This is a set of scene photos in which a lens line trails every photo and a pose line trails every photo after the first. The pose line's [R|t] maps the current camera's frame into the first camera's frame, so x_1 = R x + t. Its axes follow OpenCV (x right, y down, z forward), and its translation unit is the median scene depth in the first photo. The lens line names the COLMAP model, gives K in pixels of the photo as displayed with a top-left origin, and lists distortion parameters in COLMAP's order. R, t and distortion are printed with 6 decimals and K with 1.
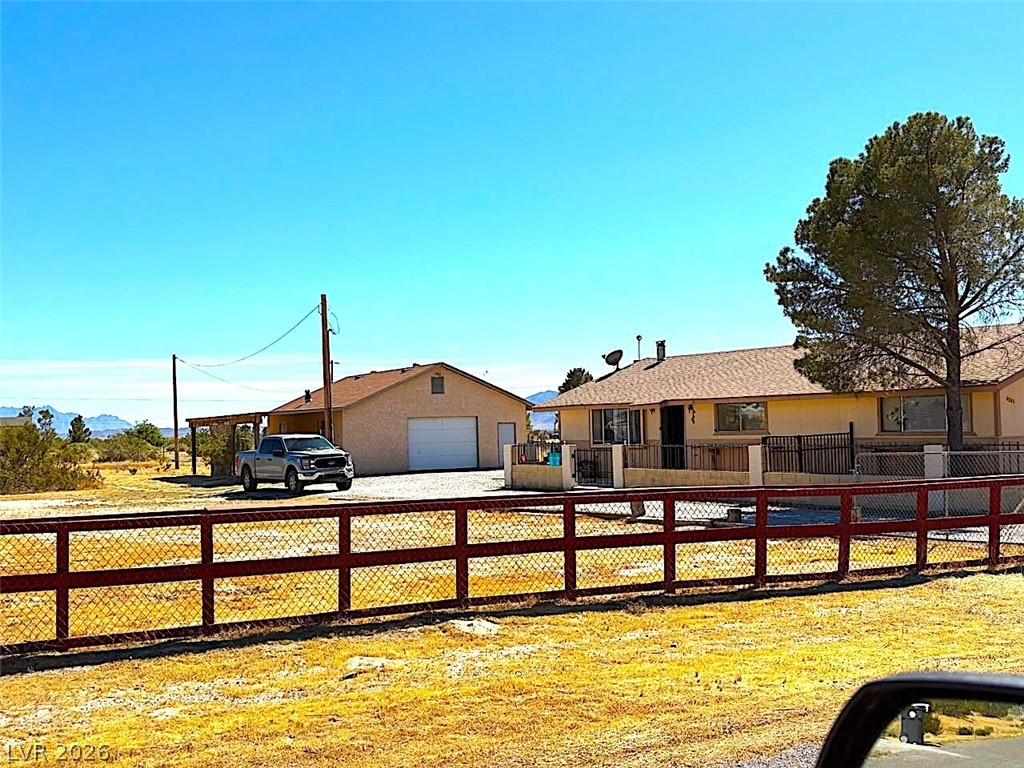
lens RADIAL K [[1198.0, 0, 504.5], [0, 1198.0, 389.1], [0, 0, 1]] dist [0.080545, 0.000000]
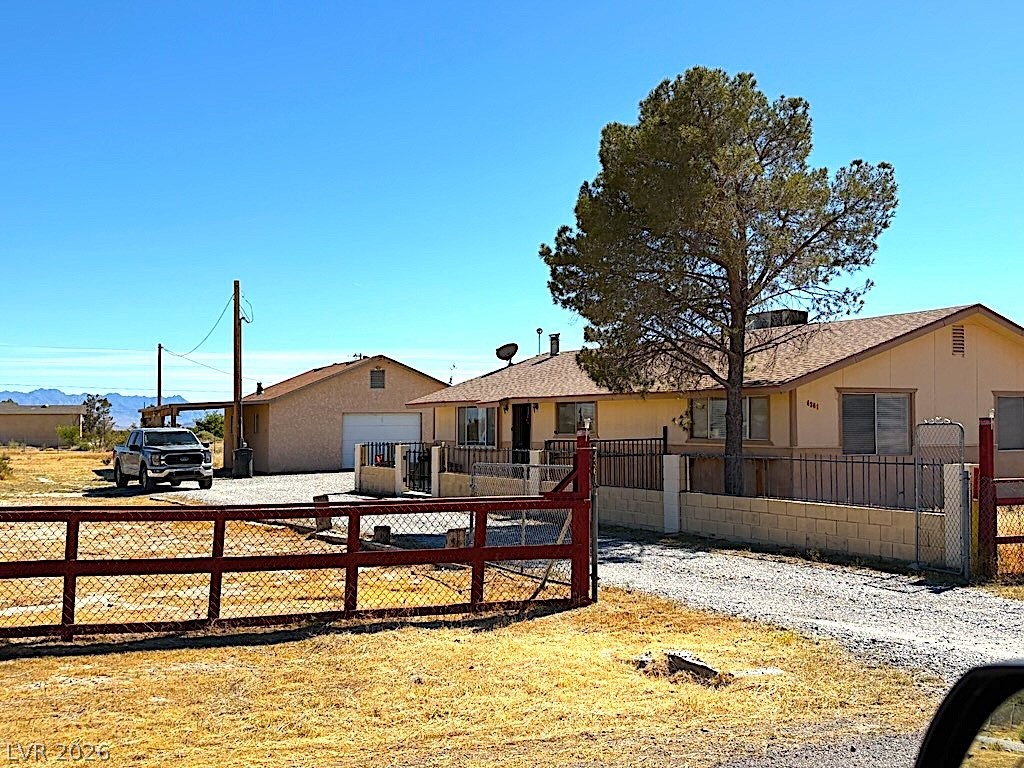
lens RADIAL K [[1198.0, 0, 518.3], [0, 1198.0, 381.0], [0, 0, 1]] dist [0.080545, 0.000000]
pose [[0.995097, 0.017093, -0.097413, 0.205084], [-0.017475, 0.999843, -0.003074, -0.001126], [0.097345, 0.004761, 0.995239, 0.093091]]
